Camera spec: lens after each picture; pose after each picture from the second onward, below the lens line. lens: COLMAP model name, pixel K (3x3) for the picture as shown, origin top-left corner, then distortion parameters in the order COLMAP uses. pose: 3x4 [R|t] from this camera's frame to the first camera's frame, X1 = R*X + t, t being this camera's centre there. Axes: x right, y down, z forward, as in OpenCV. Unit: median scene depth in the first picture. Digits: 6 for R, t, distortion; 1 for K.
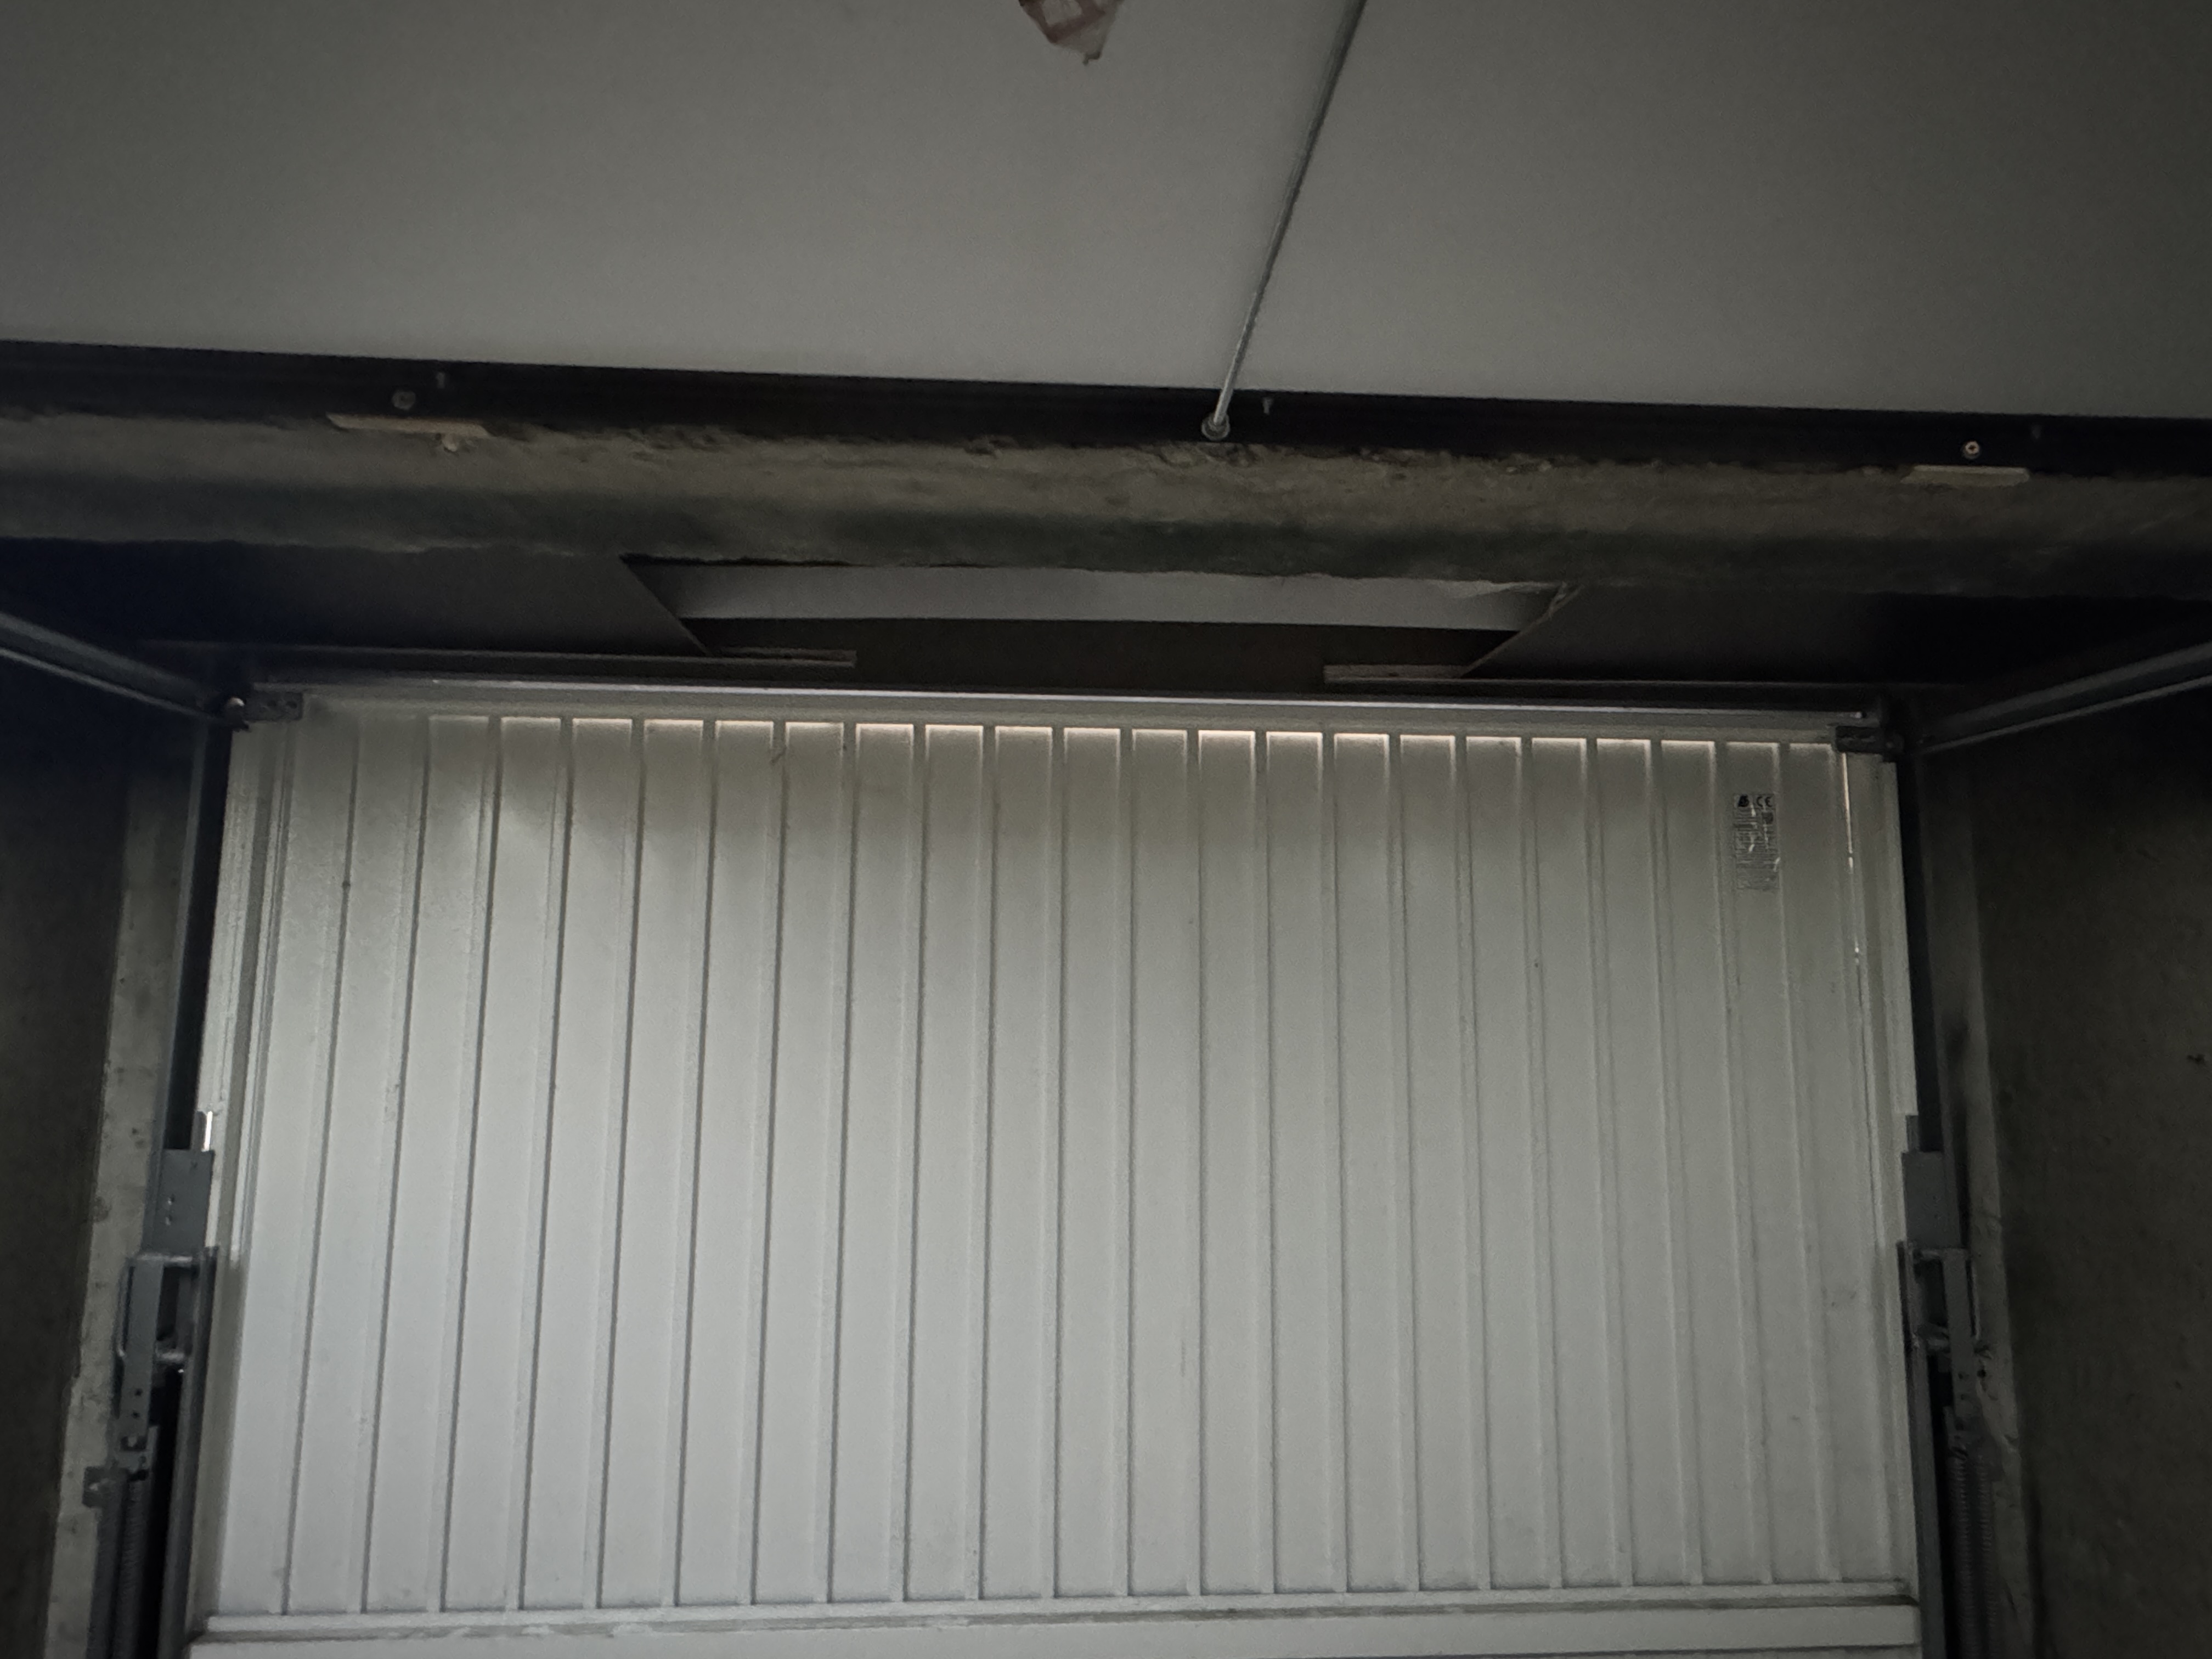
lens RADIAL K [[1247.9, 0, 1090.0], [0, 1247.9, 831.2], [0, 0, 1]] dist [-0.000631, 0.000236]
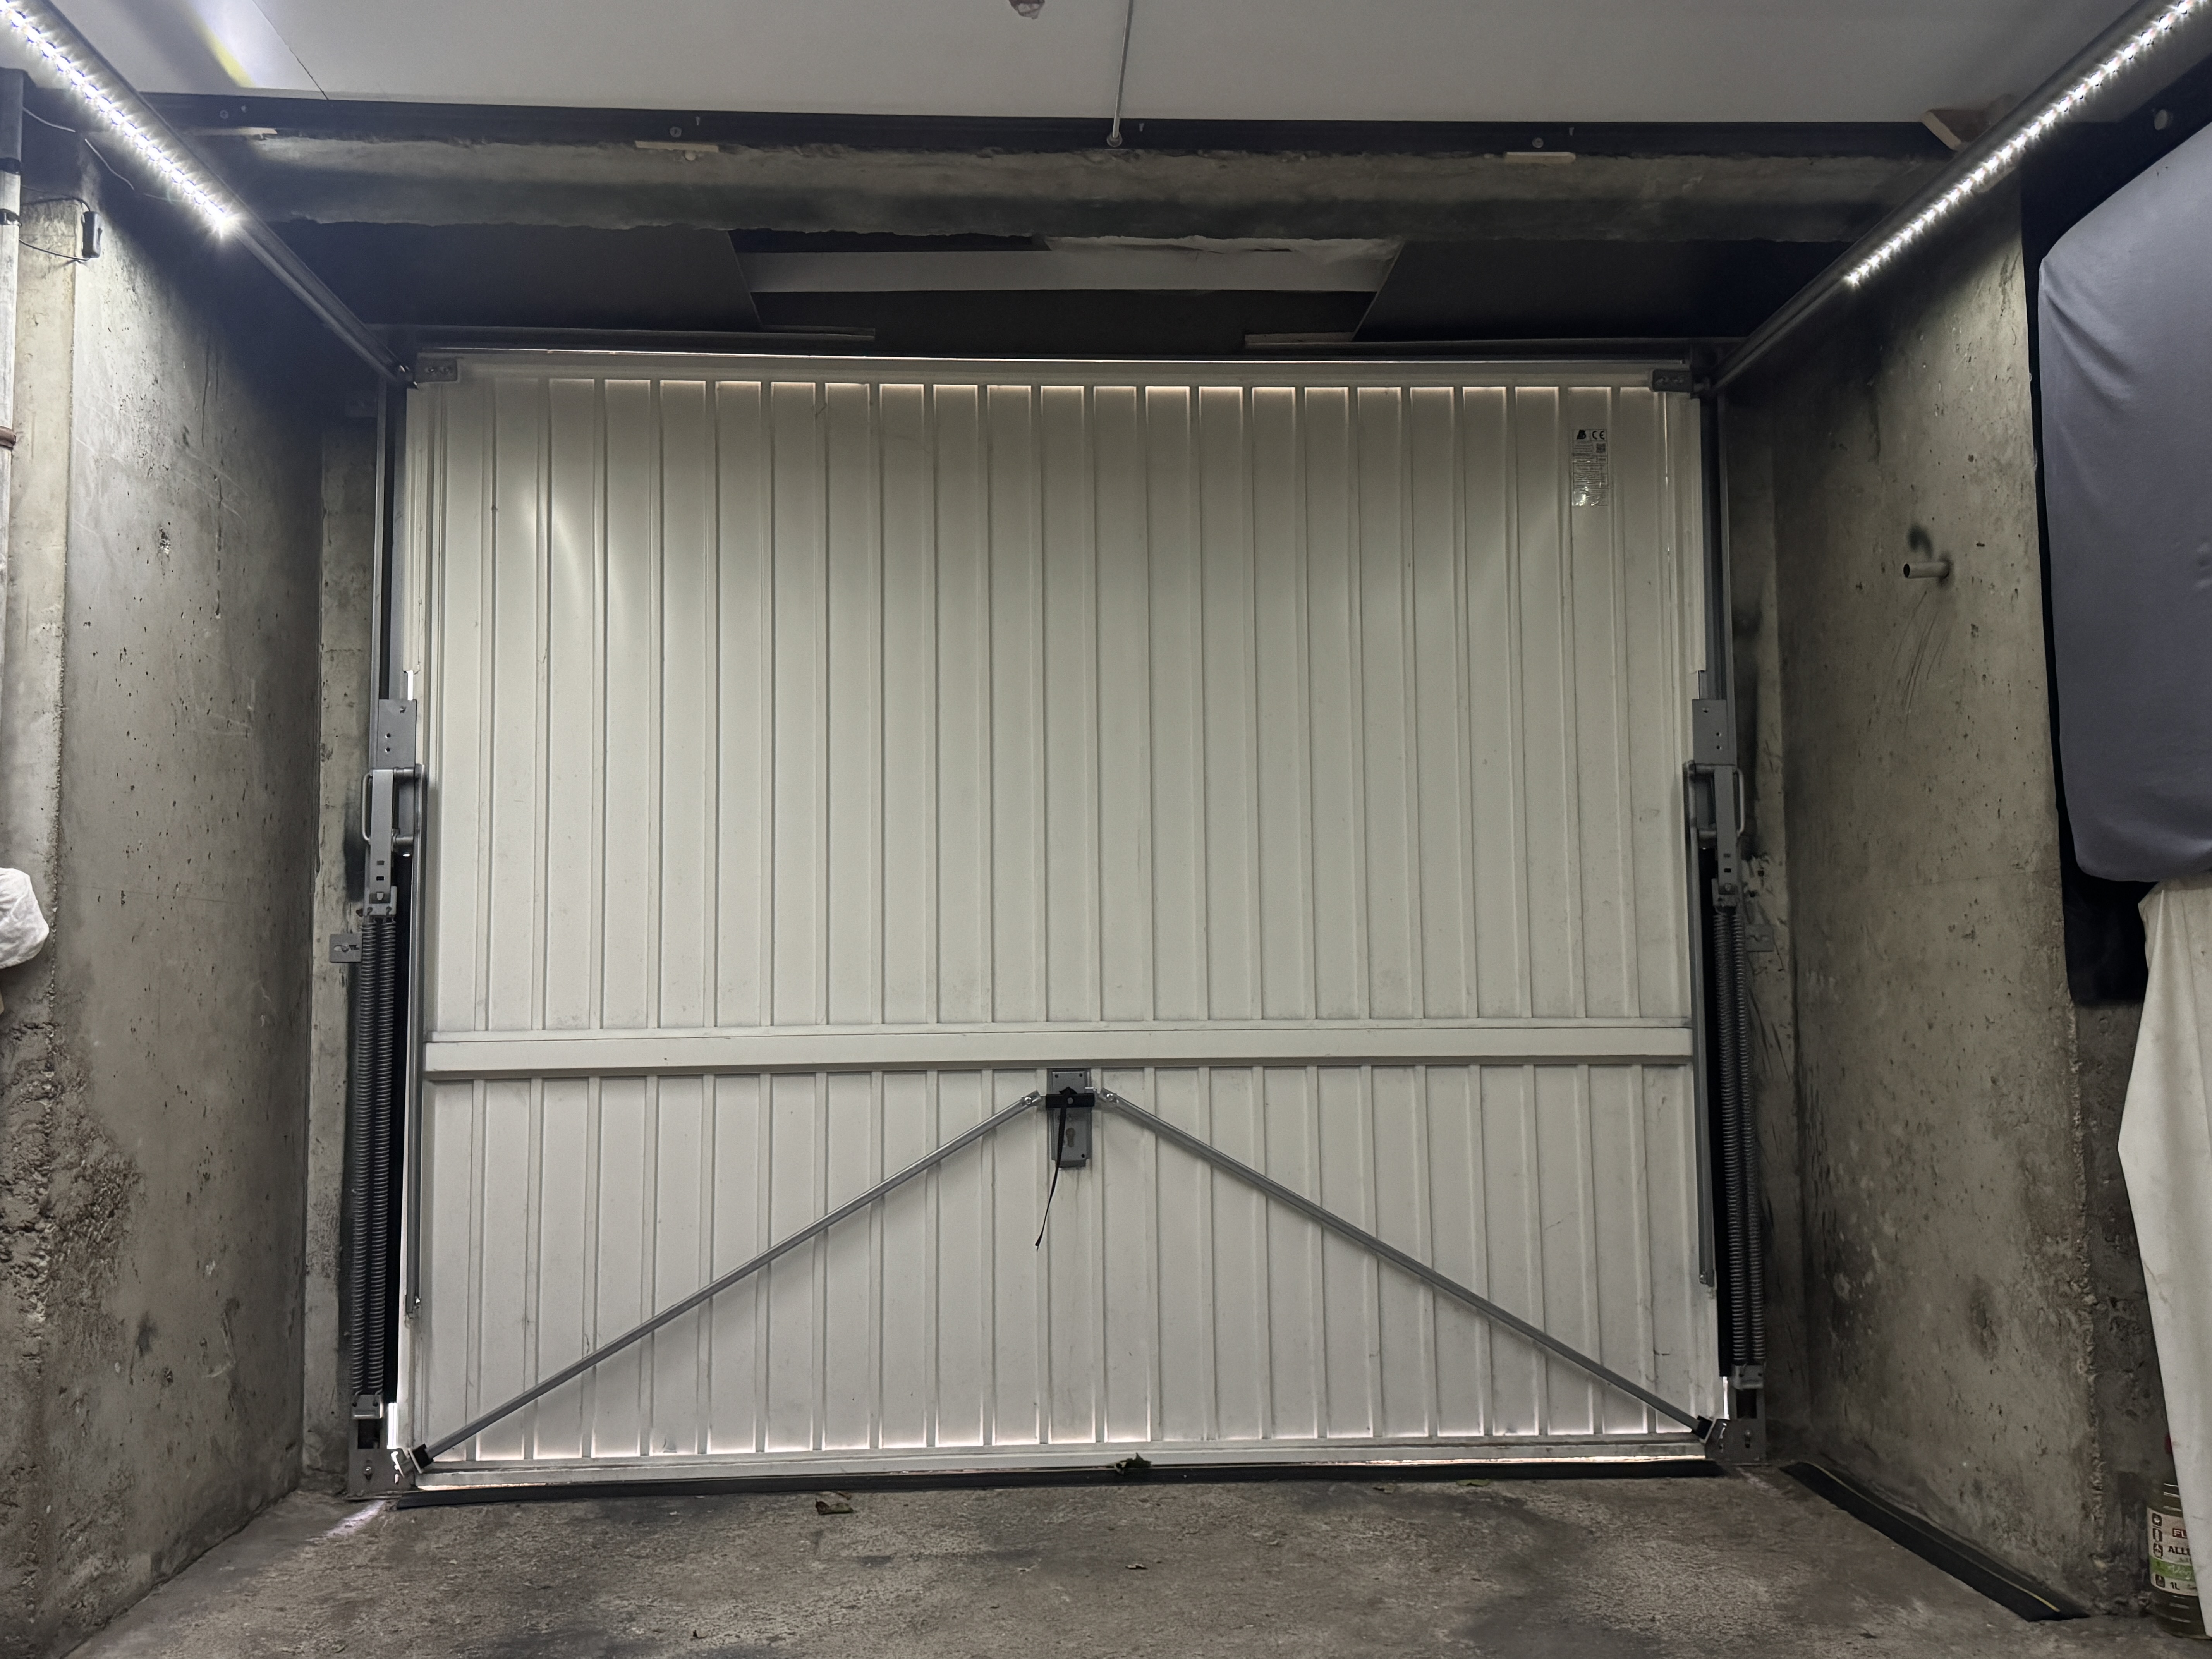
lens RADIAL K [[1828.4, 0, 1094.4], [0, 1828.4, 837.6], [0, 0, 1]] dist [0.086924, -0.127687]
pose [[0.999817, -0.018423, -0.005226, 0.037948], [0.018638, 0.998827, 0.044701, 0.321081], [0.004396, -0.044790, 0.998987, -0.974021]]
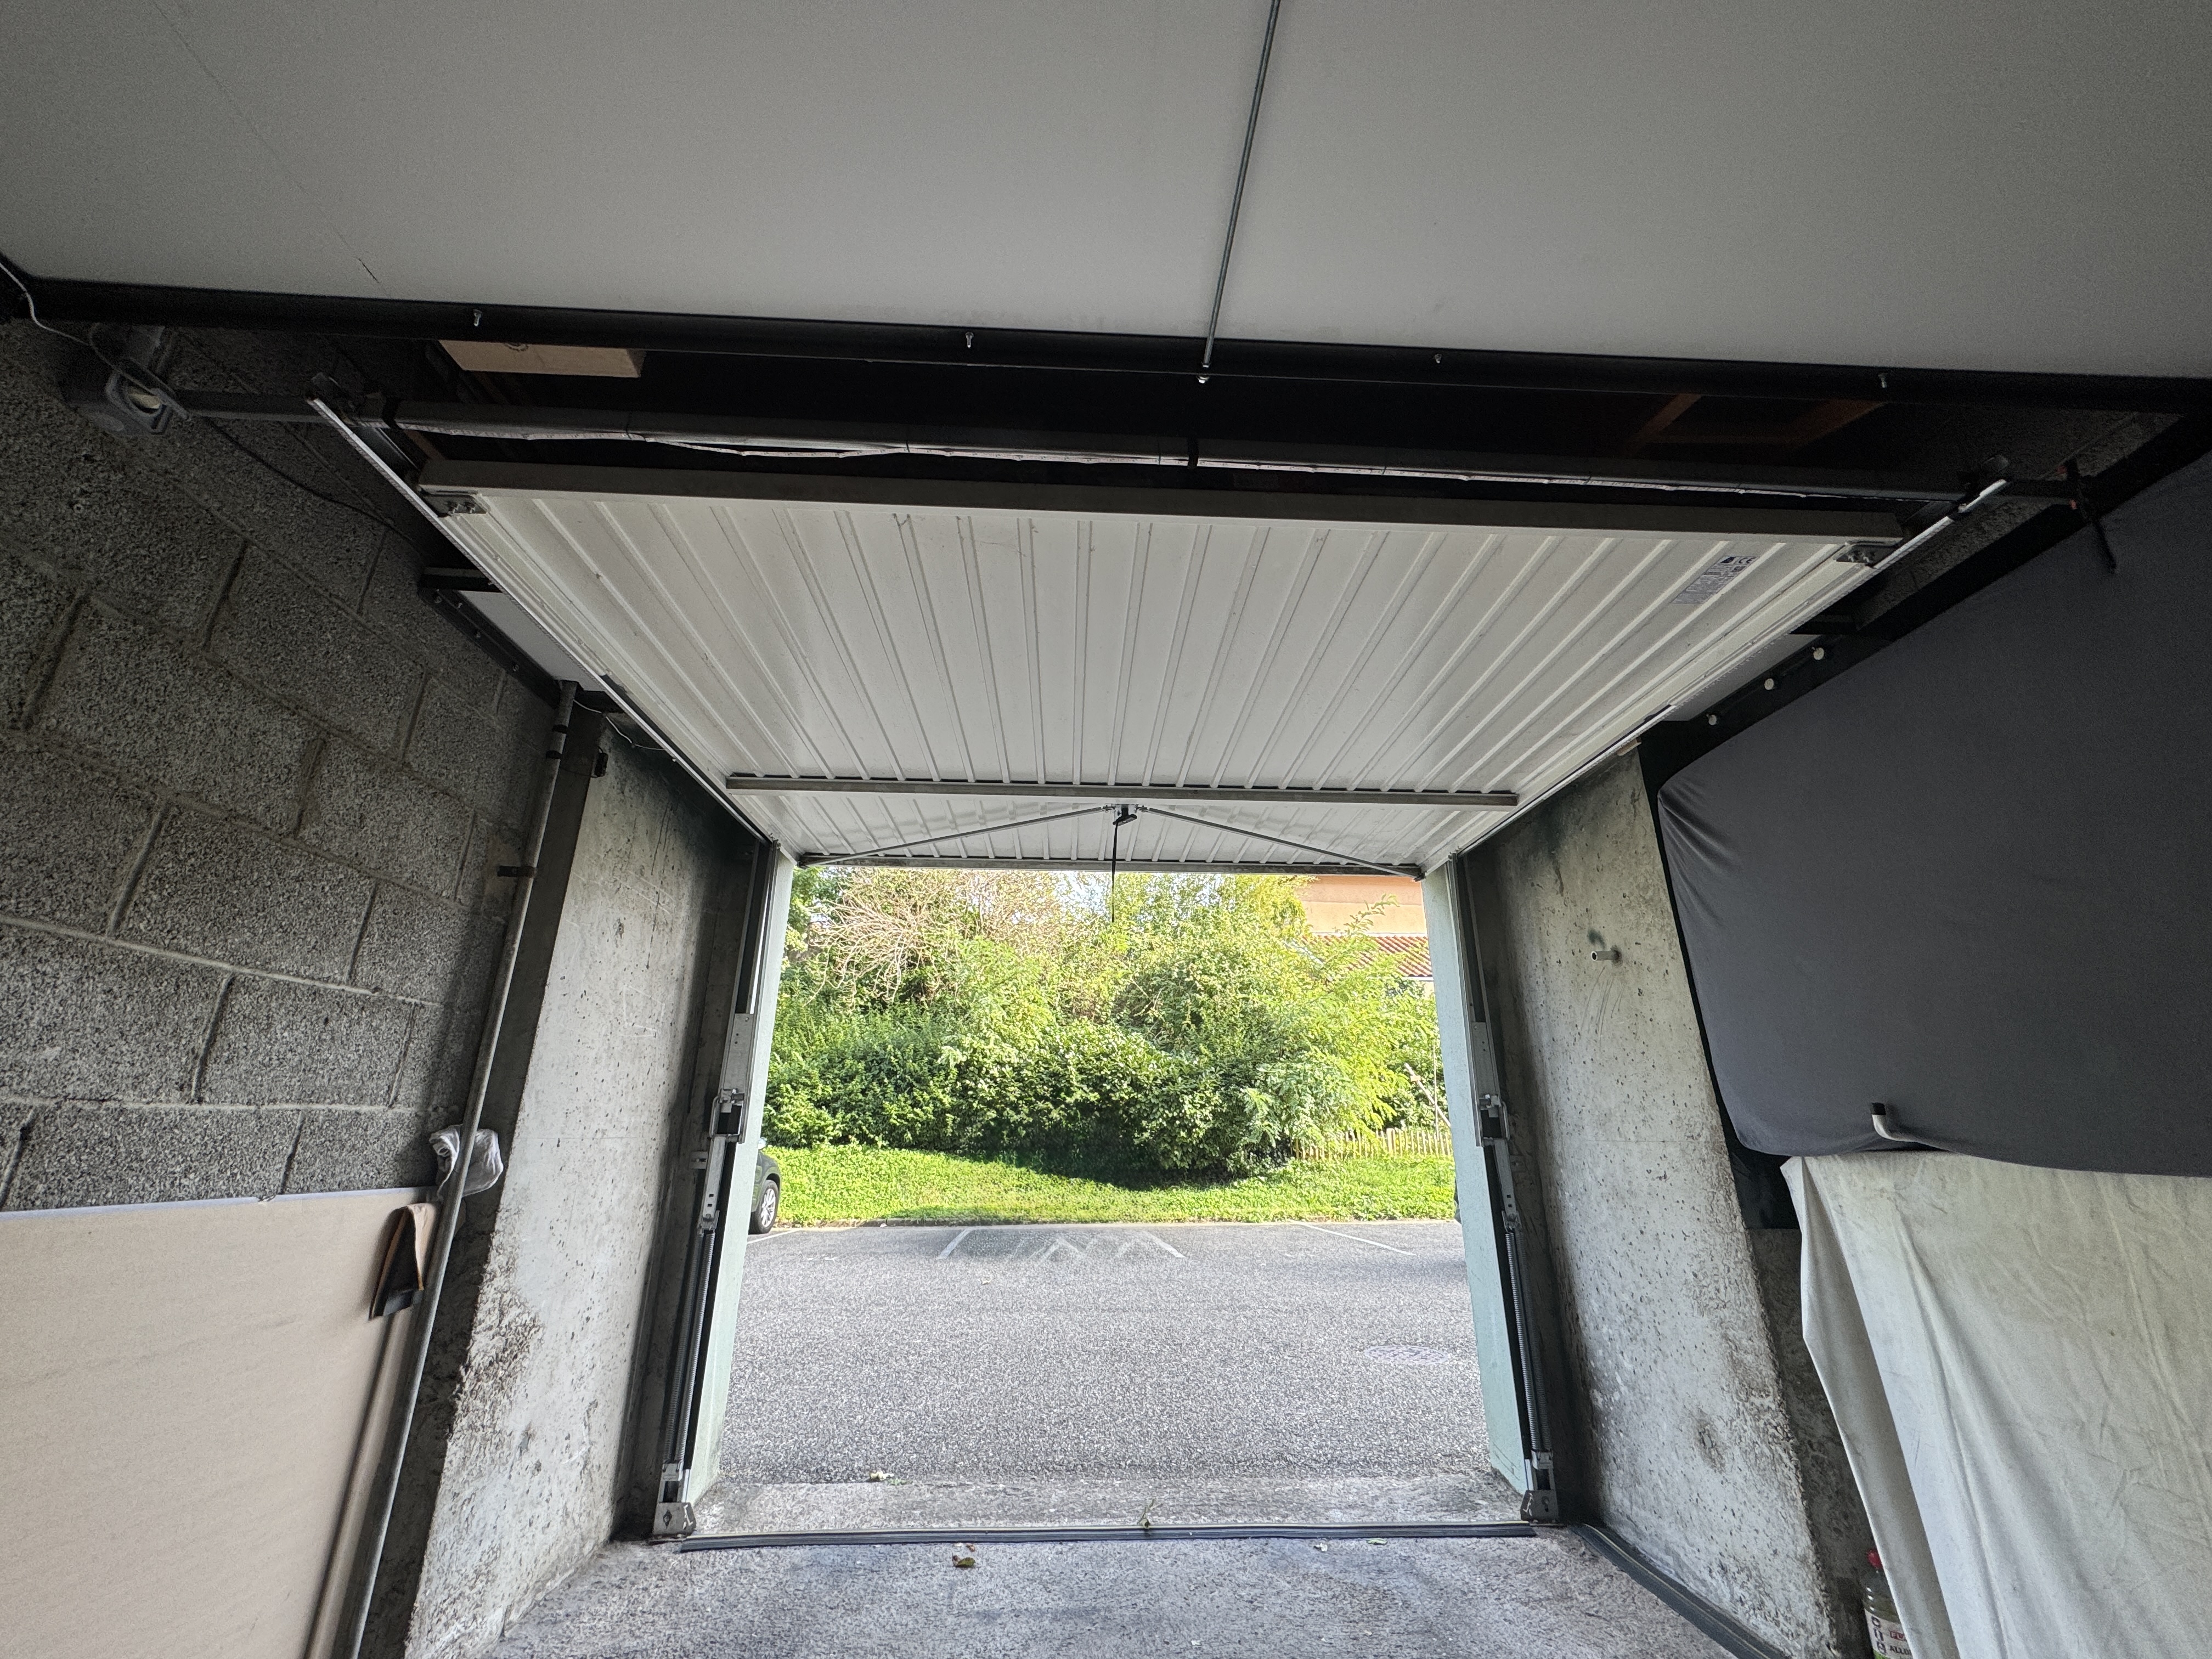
lens RADIAL K [[880.8, 0, 1104.5], [0, 880.8, 825.8], [0, 0, 1]] dist [-0.001475, -0.000123]
pose [[0.999957, -0.006677, -0.006513, -0.010949], [0.005136, 0.977028, -0.213050, 0.259924], [0.007785, 0.213007, 0.977020, -0.718618]]
